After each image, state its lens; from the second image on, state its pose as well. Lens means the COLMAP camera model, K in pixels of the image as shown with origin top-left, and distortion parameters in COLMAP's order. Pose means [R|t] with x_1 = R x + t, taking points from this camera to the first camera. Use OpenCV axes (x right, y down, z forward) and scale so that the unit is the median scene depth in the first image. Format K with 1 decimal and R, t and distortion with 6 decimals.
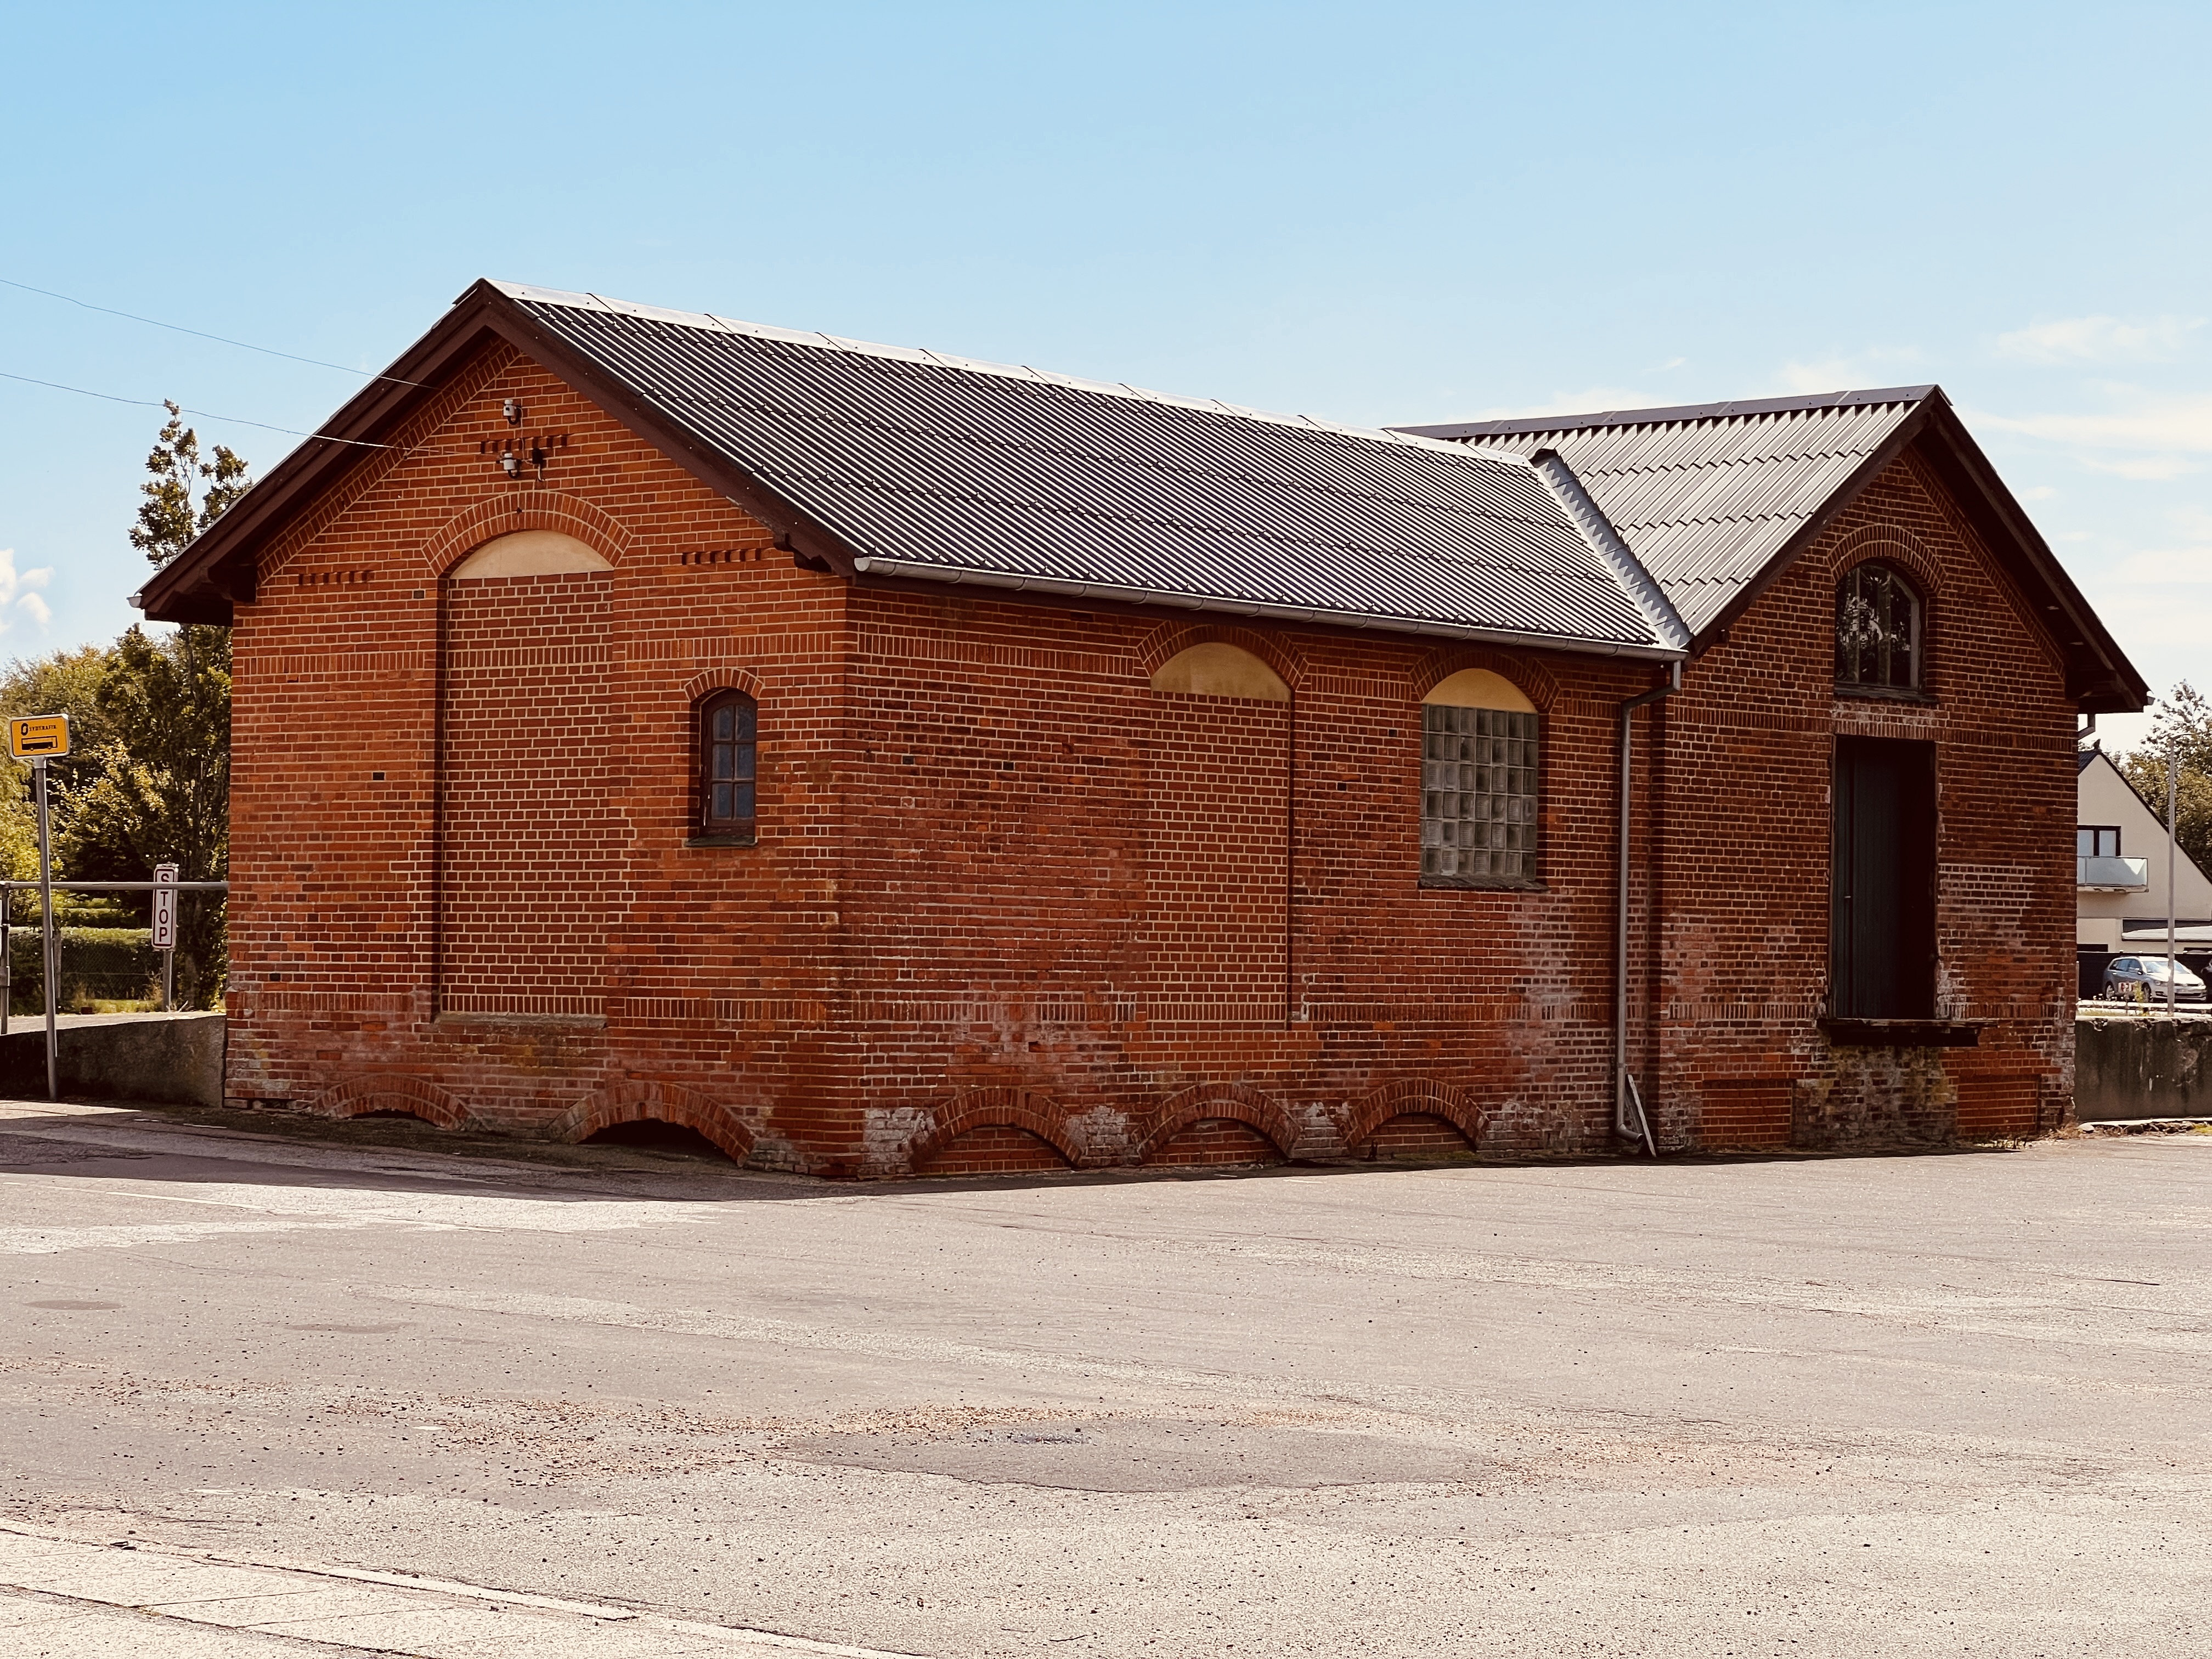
lens RADIAL K [[4954.2, 0, 1104.1], [0, 4954.2, 818.6], [0, 0, 1]] dist [0.337086, 0.000000]
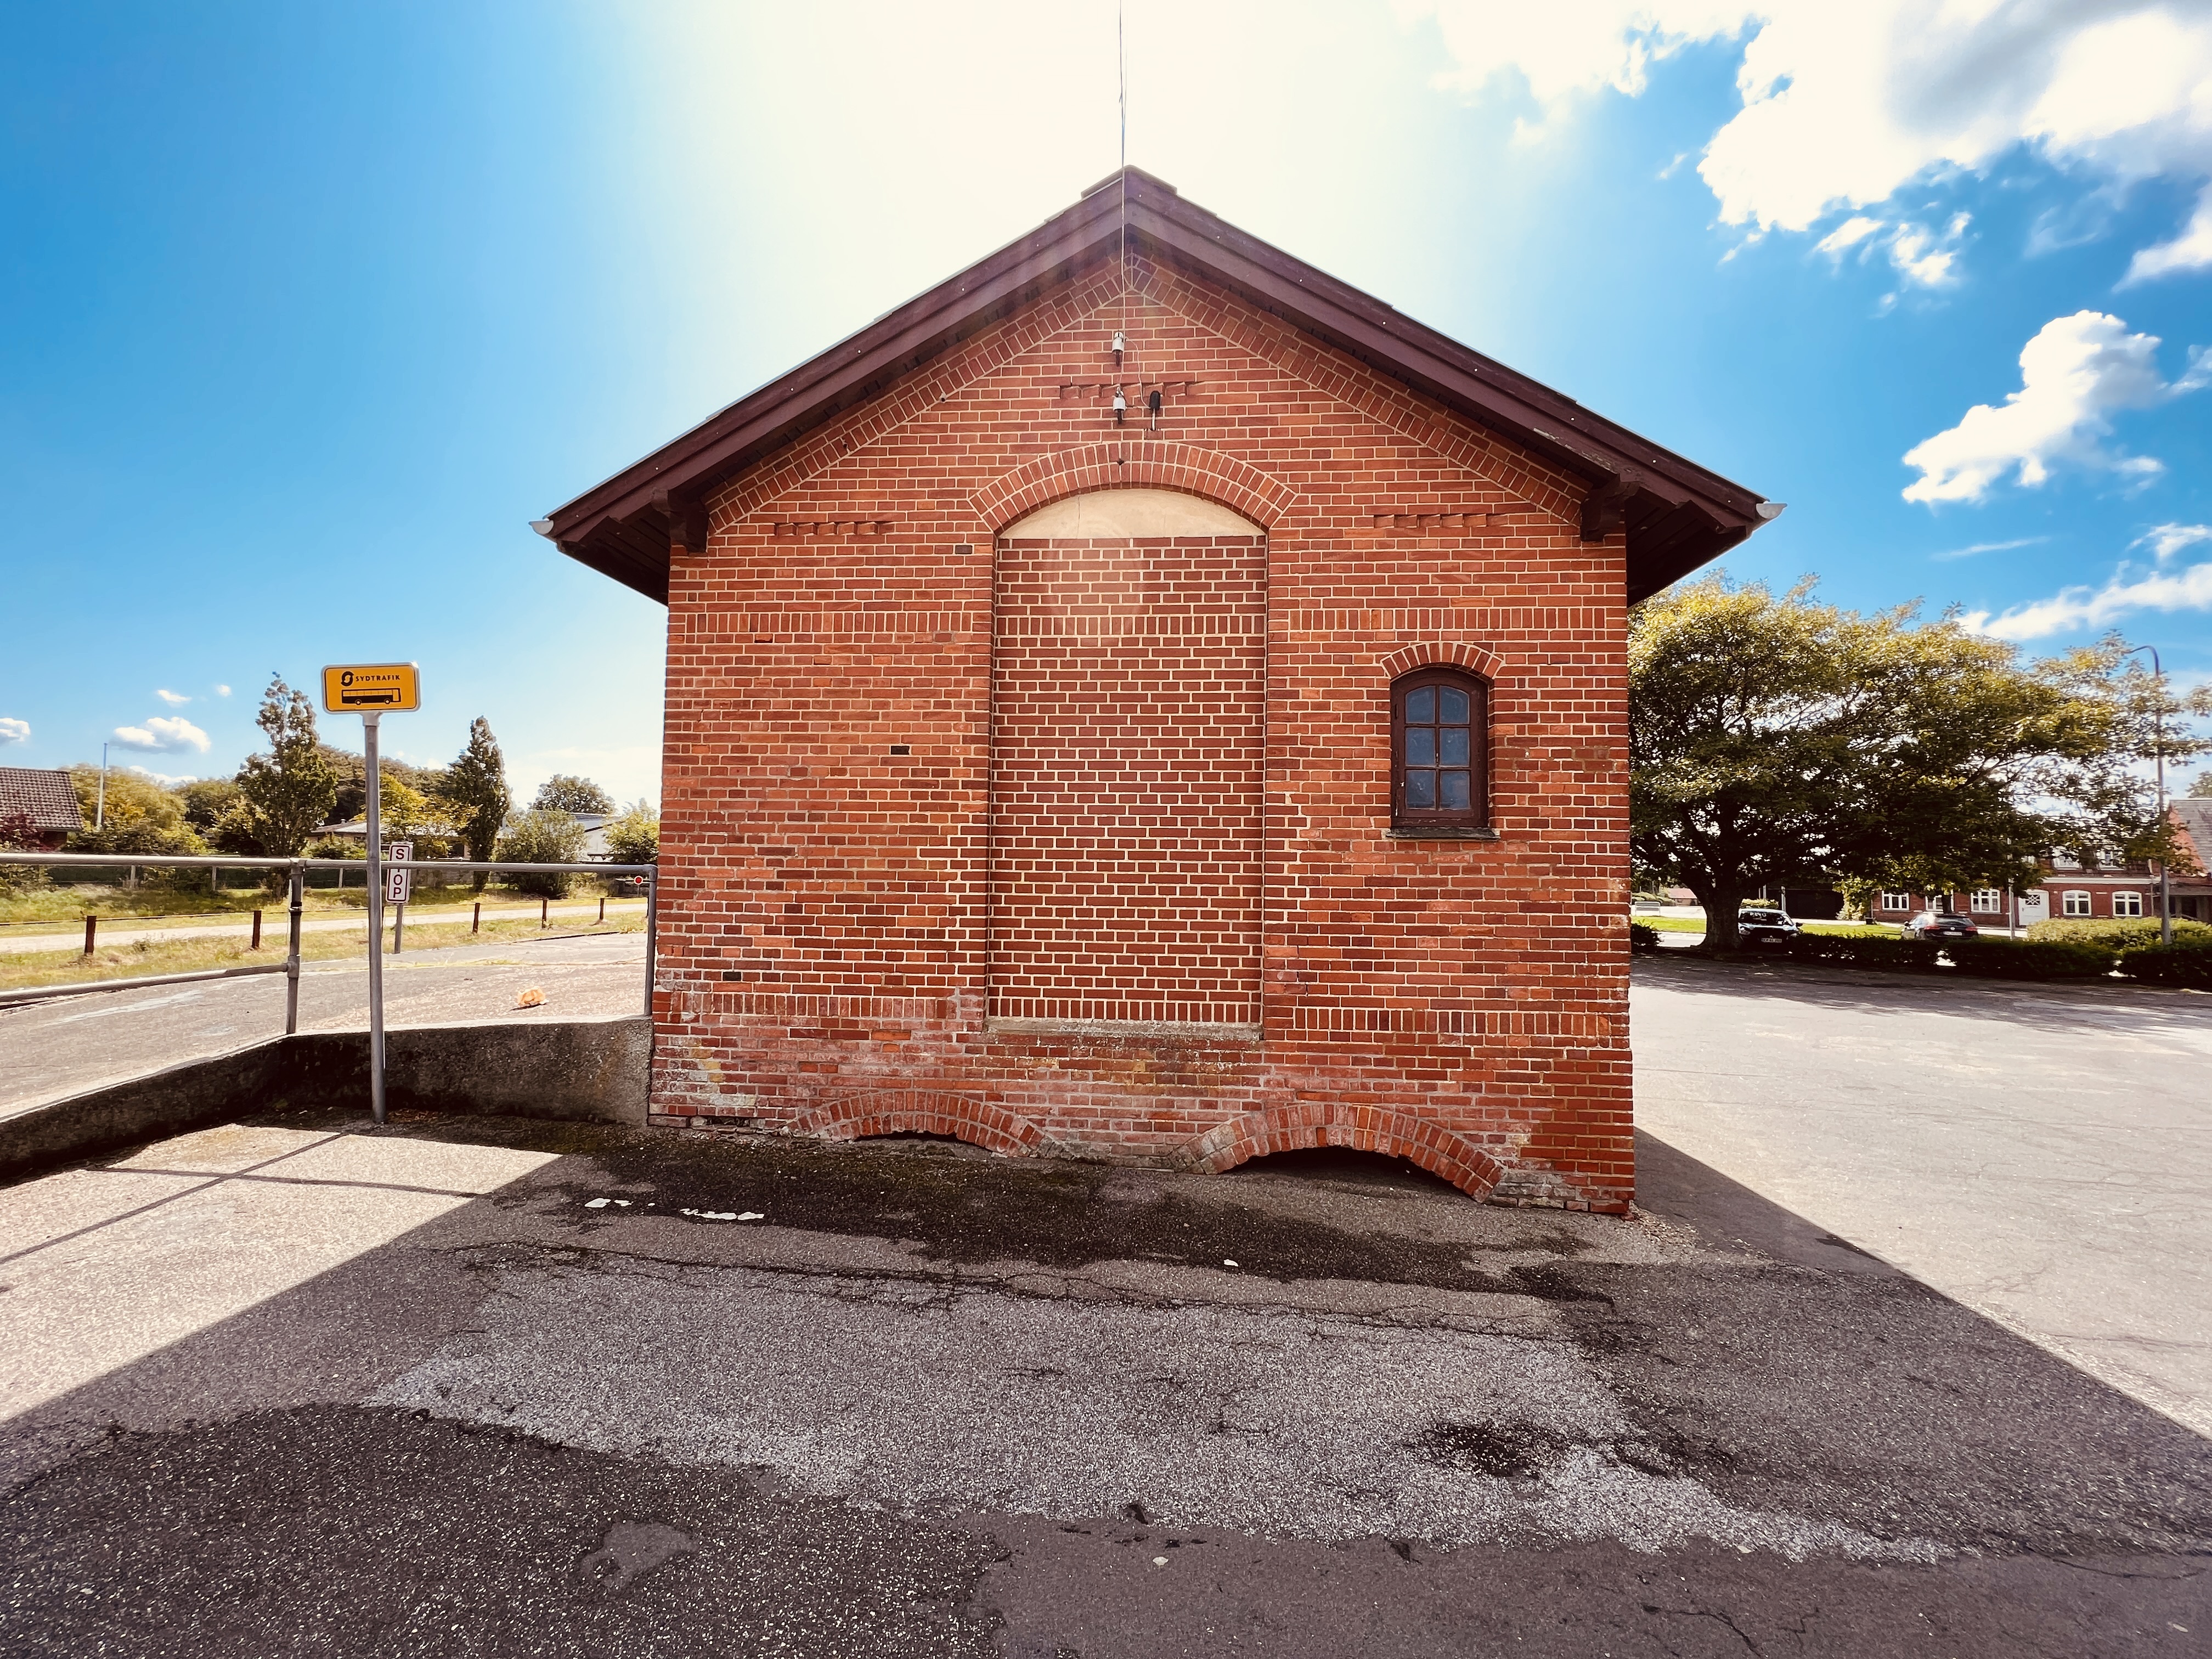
lens RADIAL K [[886.3, 0, 1136.9], [0, 886.3, 838.2], [0, 0, 1]] dist [-0.005001, 0.000390]
pose [[0.816434, 0.024298, 0.576928, -0.206934], [-0.021617, 0.999700, -0.011513, 0.008203], [-0.577034, -0.003071, 0.816714, 0.871382]]
